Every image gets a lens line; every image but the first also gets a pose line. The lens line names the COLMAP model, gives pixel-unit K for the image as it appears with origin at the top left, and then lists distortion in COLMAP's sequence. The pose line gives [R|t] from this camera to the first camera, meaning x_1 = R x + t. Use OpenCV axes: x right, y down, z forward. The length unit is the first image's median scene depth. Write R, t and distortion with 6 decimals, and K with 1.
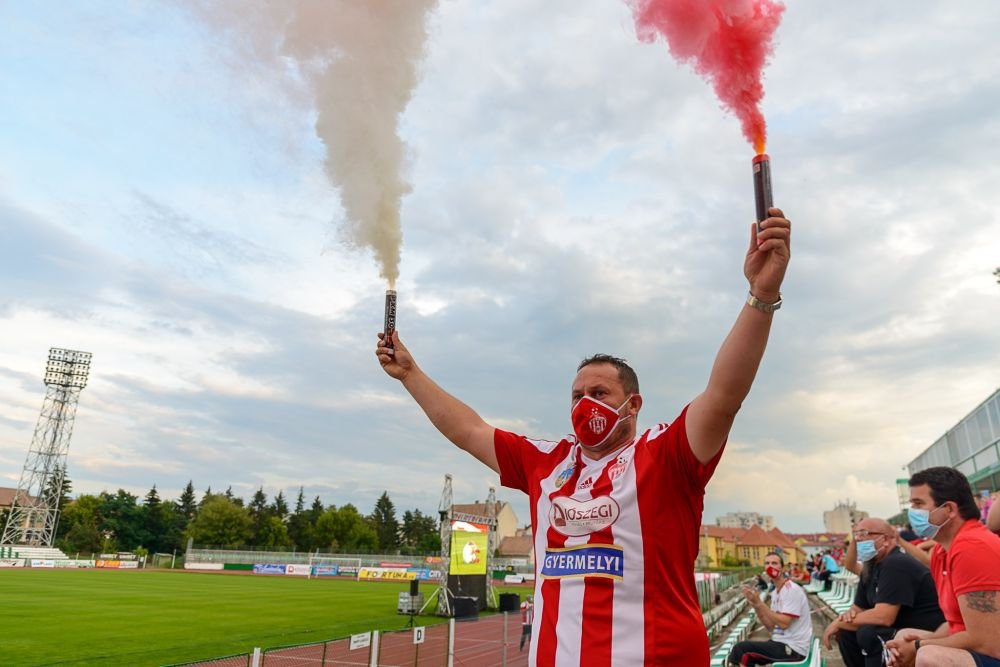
lens RADIAL K [[652.2, 0, 500.0], [0, 652.2, 333.5], [0, 0, 1]] dist [-0.022387, -0.000718]
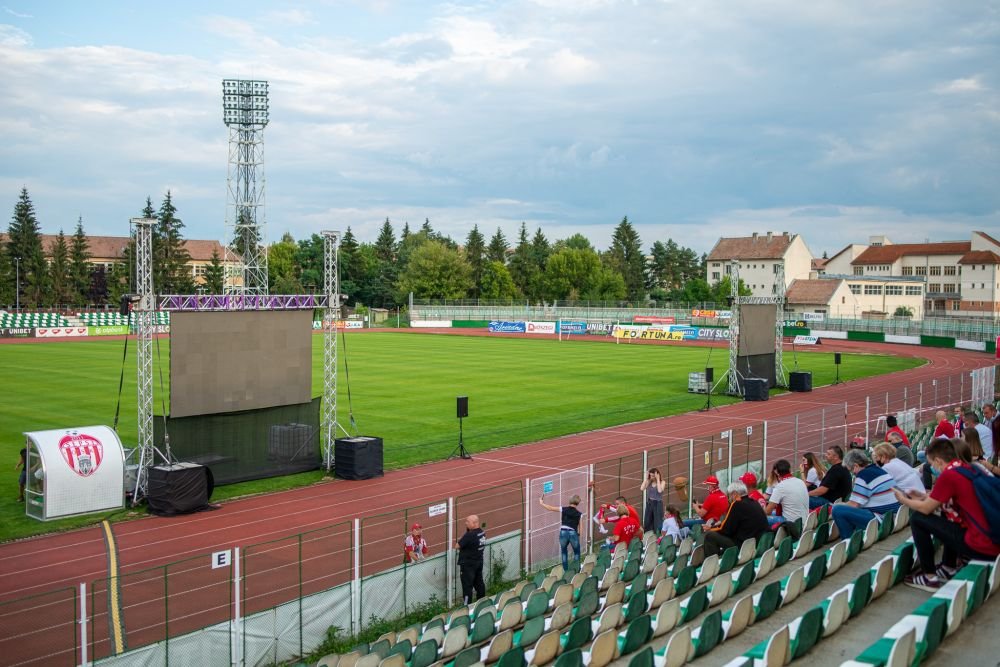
lens RADIAL K [[966.8, 0, 496.7], [0, 966.8, 365.0], [0, 0, 1]] dist [-0.079995, 0.012696]
pose [[0.957608, 0.008966, -0.287935, -0.002115], [0.105631, 0.918968, 0.379921, -0.058143], [0.268010, -0.394230, 0.879064, -0.107859]]
